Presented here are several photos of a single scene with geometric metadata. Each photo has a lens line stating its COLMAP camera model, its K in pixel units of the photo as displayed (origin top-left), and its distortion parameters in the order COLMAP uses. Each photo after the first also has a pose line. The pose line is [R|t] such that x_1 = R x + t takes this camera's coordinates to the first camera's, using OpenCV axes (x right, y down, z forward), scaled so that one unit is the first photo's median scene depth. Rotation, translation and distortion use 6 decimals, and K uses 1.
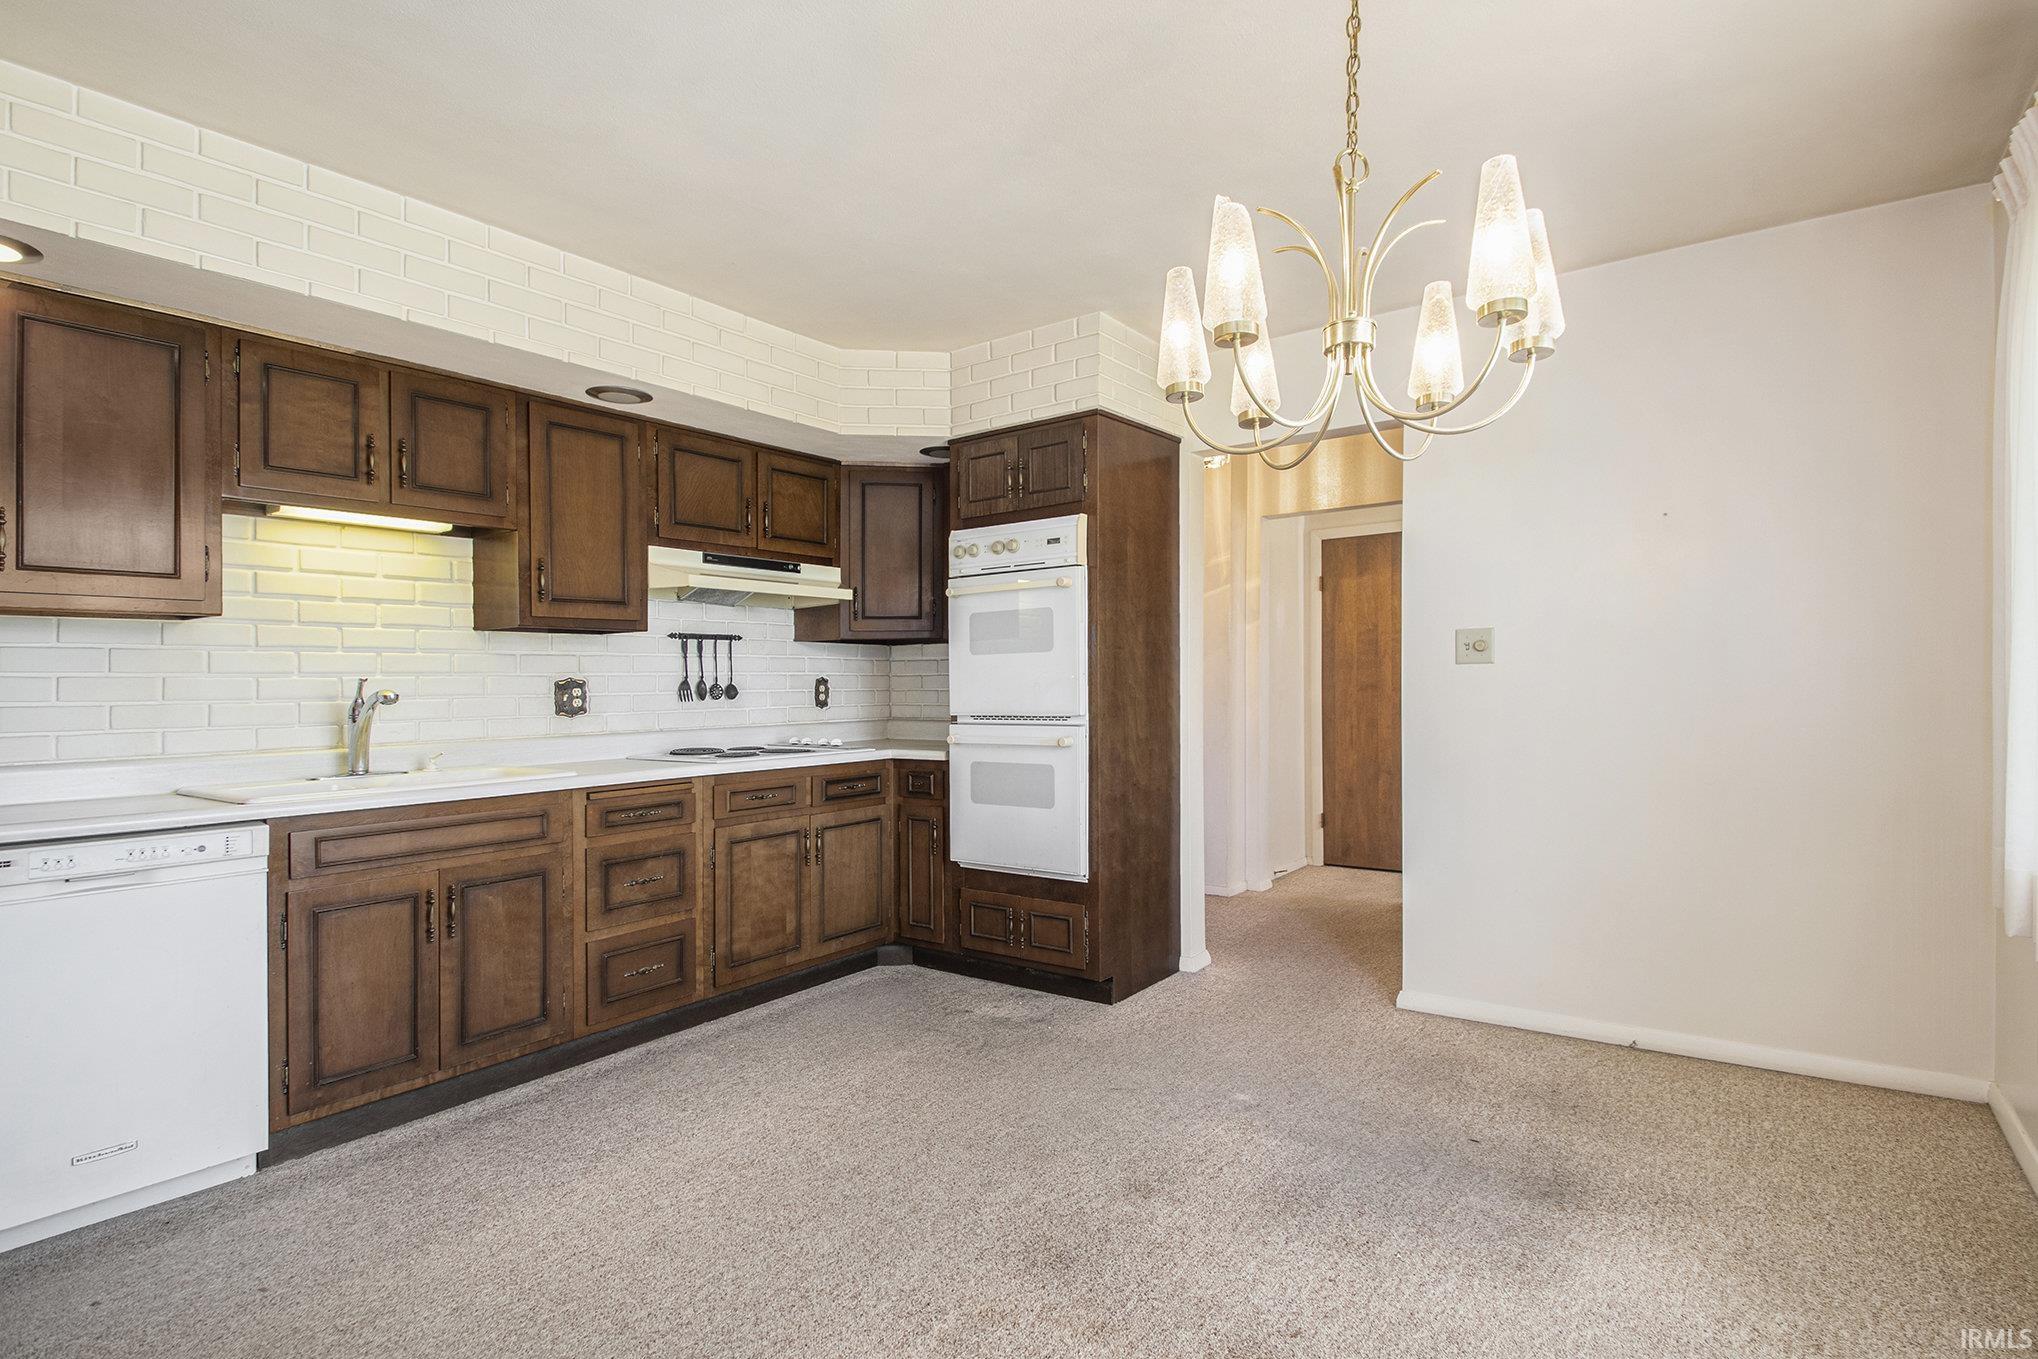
lens RADIAL K [[1006.6, 0, 1008.8], [0, 1006.6, 686.8], [0, 0, 1]] dist [0.019752, -0.020857]
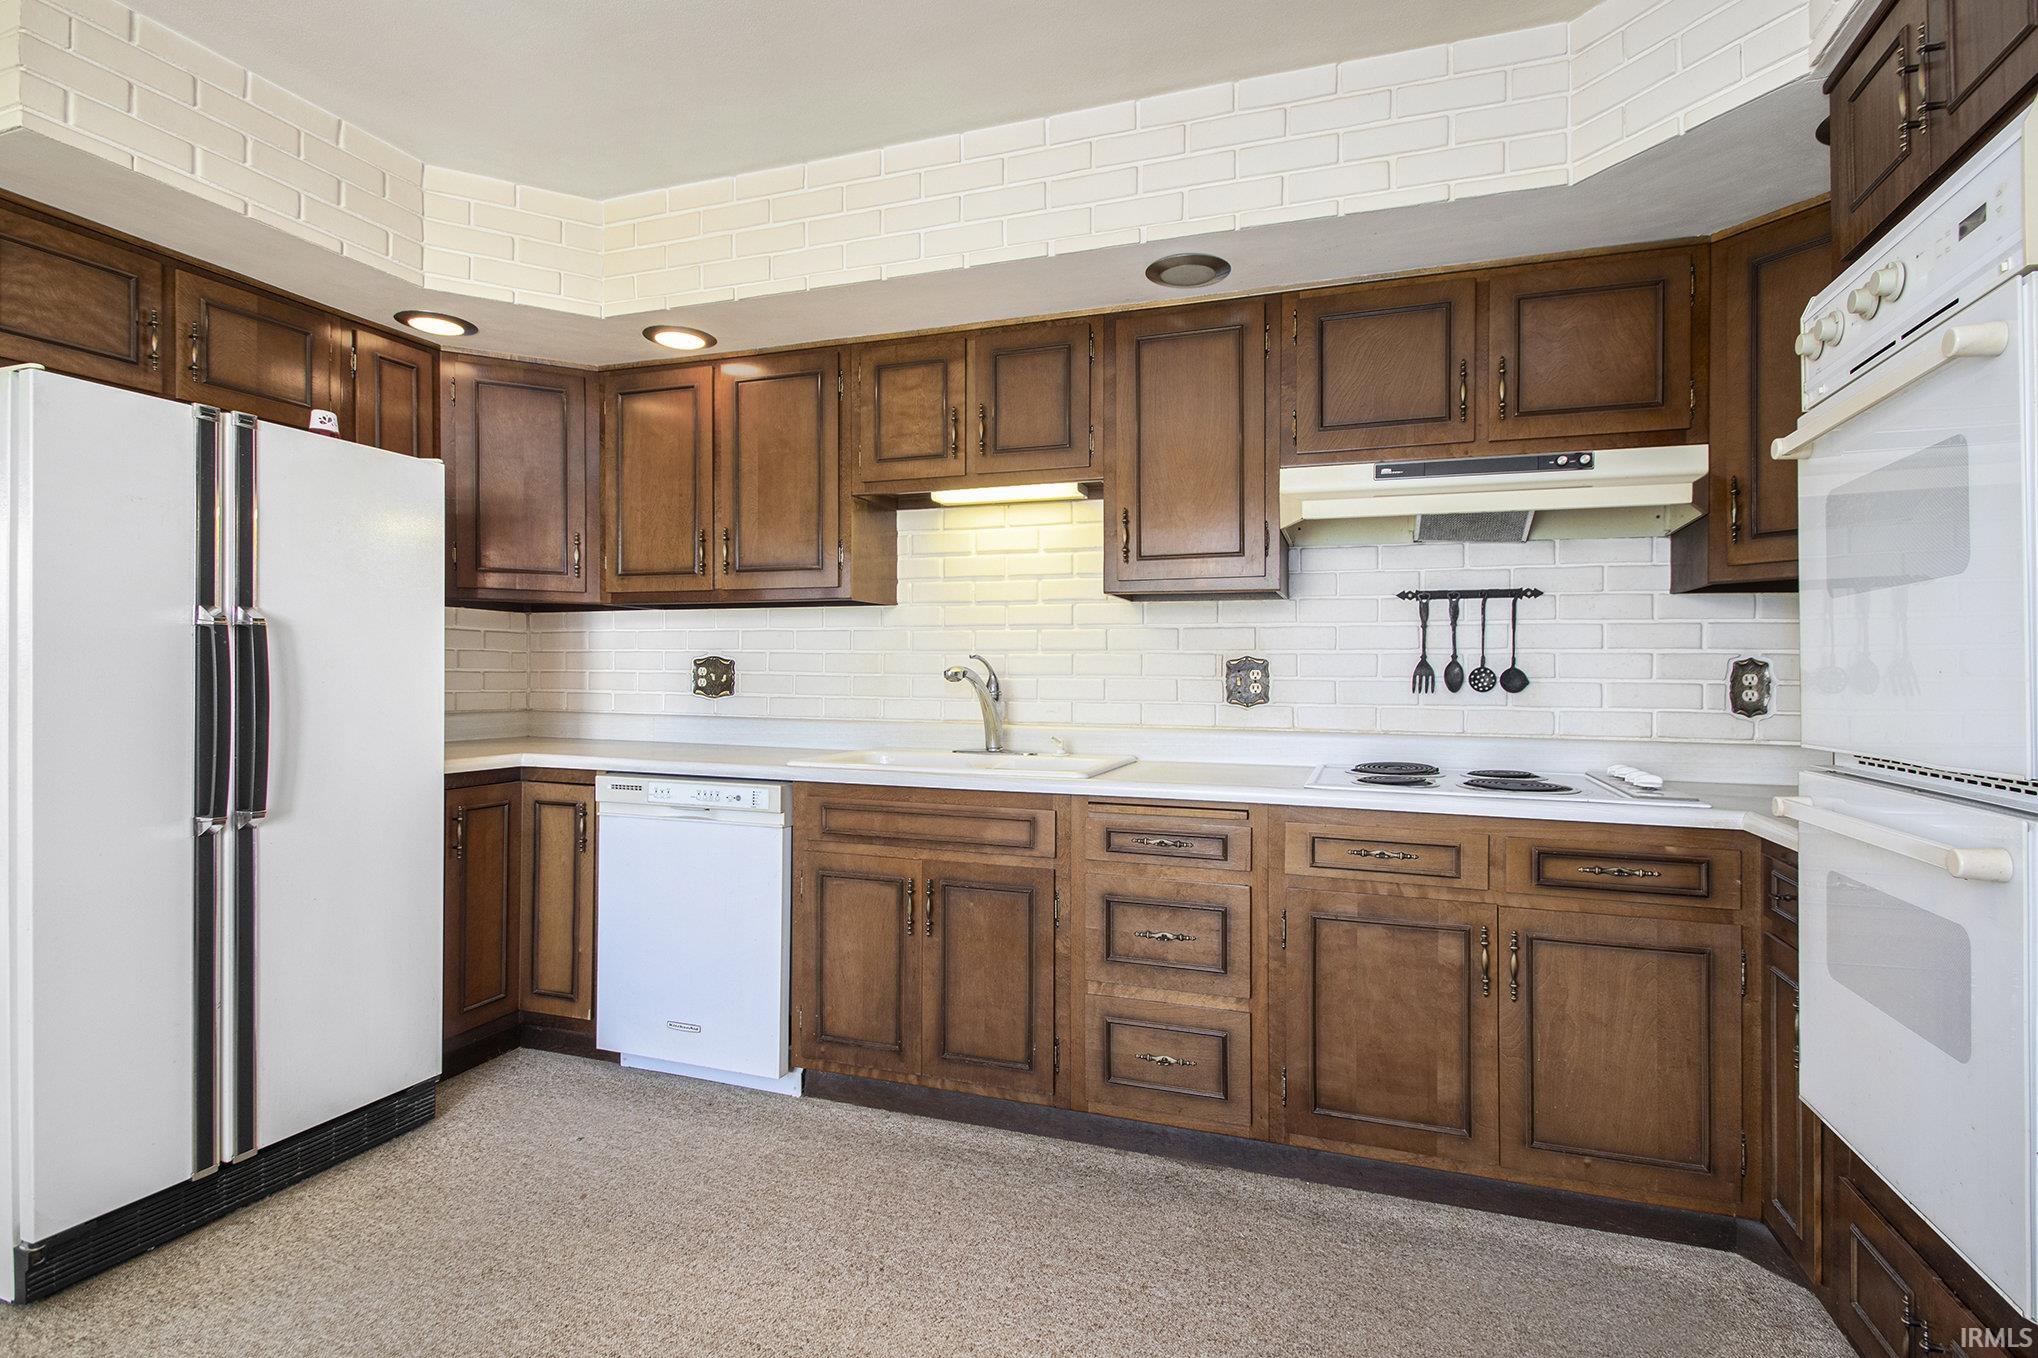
lens RADIAL K [[972.7, 0, 1019.0], [0, 972.7, 679.0], [0, 0, 1]] dist [0.001927, -0.000312]
pose [[0.307656, 0.021454, -0.951256, 0.229360], [-0.016212, 0.999719, 0.017303, -0.001647], [0.951360, 0.010099, 0.307917, 0.596833]]
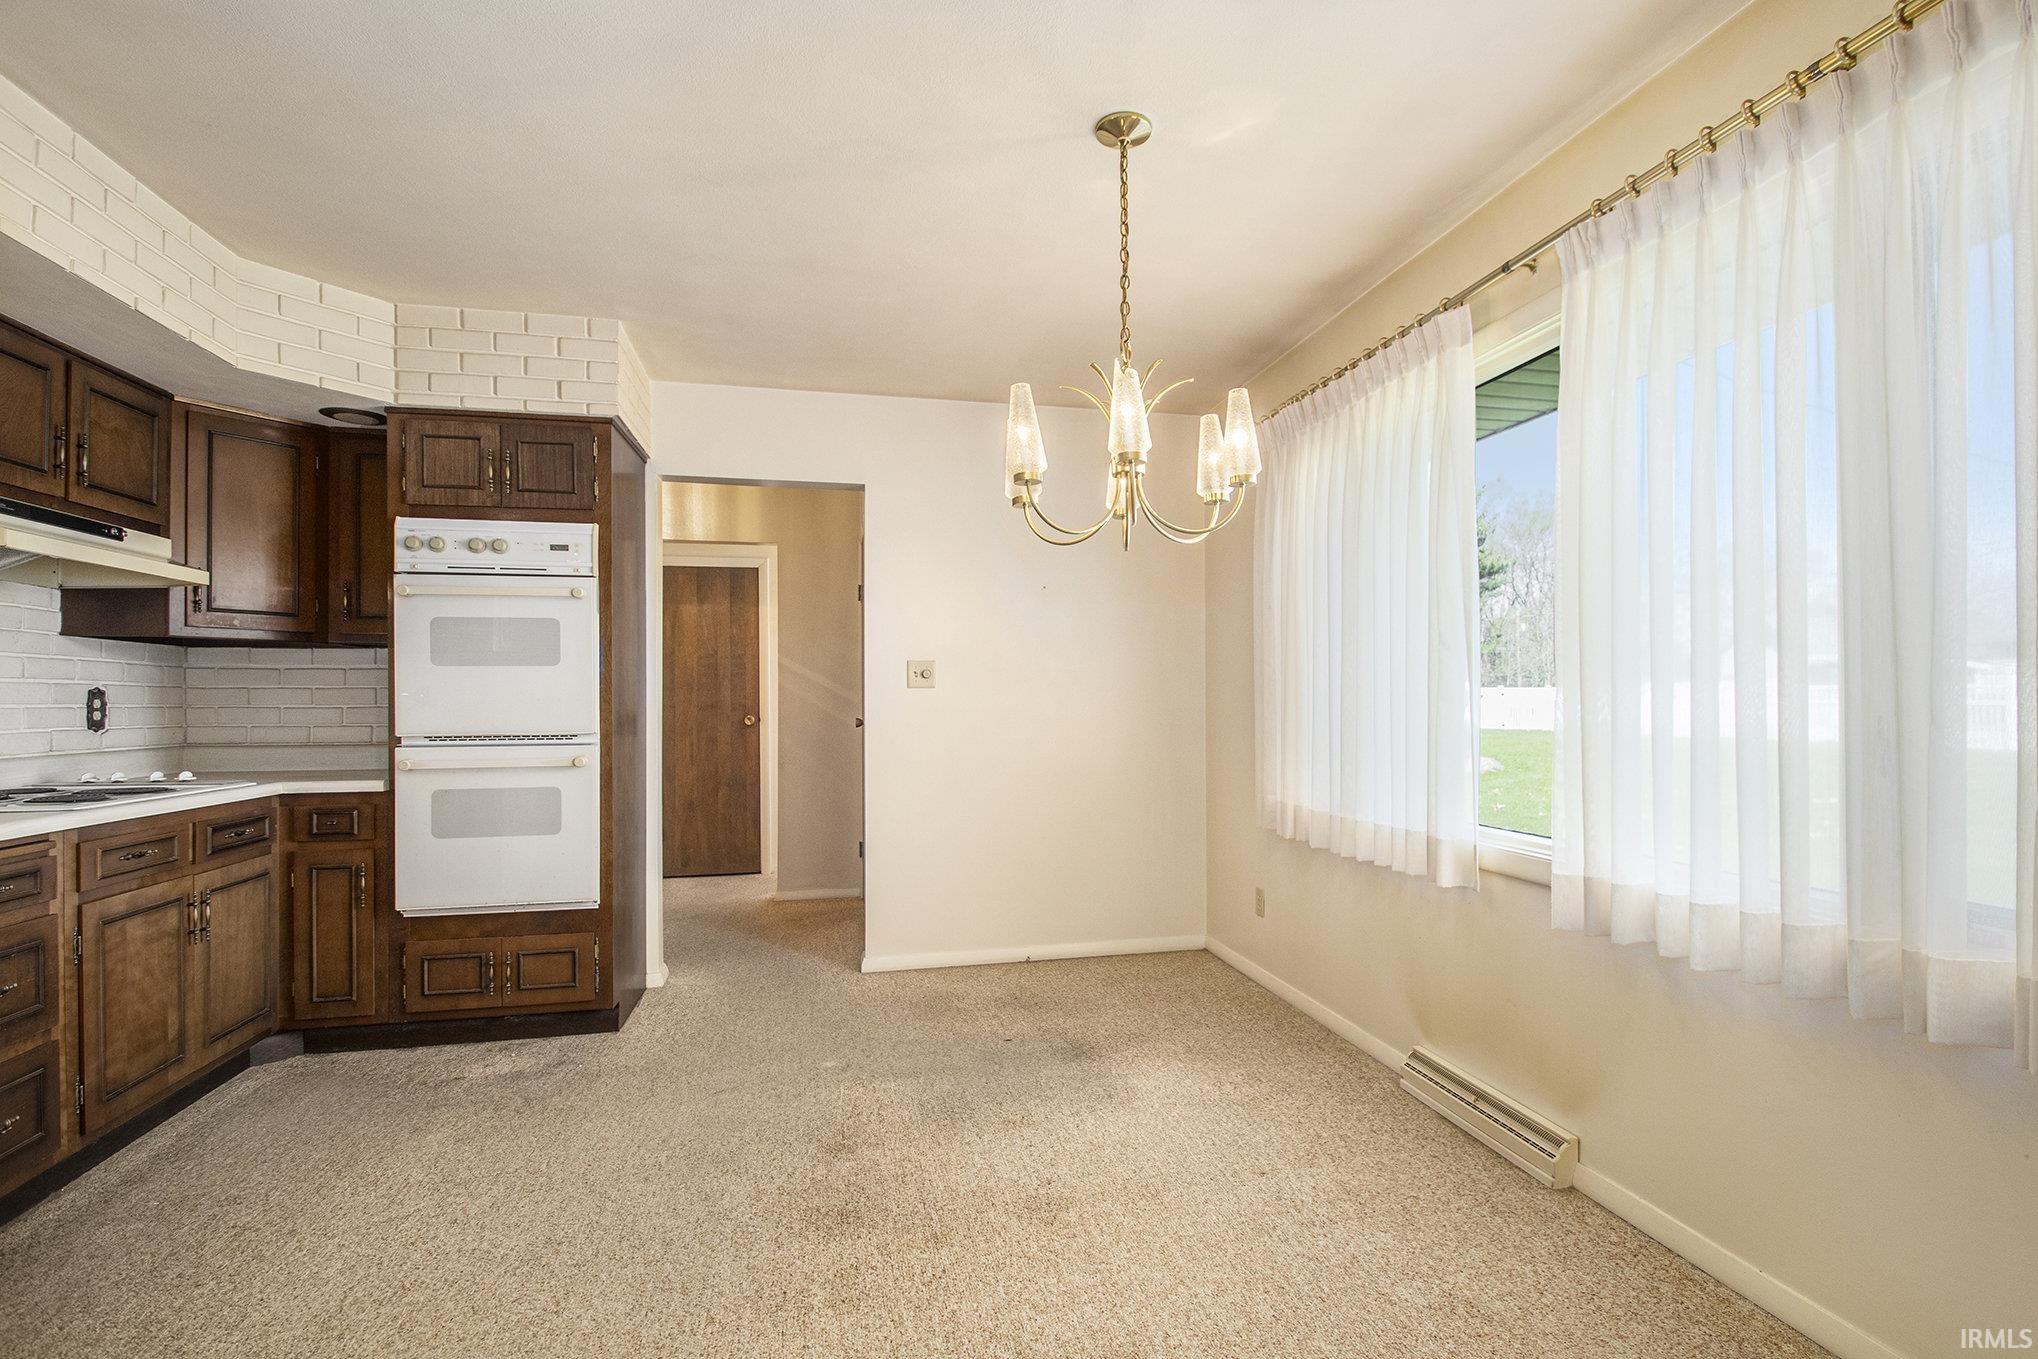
lens RADIAL K [[1006.6, 0, 1008.8], [0, 1006.6, 686.8], [0, 0, 1]] dist [0.019752, -0.020857]
pose [[0.659996, 0.021217, 0.750969, -0.368997], [-0.003600, 0.999679, -0.025080, 0.006573], [-0.751260, 0.013849, 0.659861, 0.067105]]
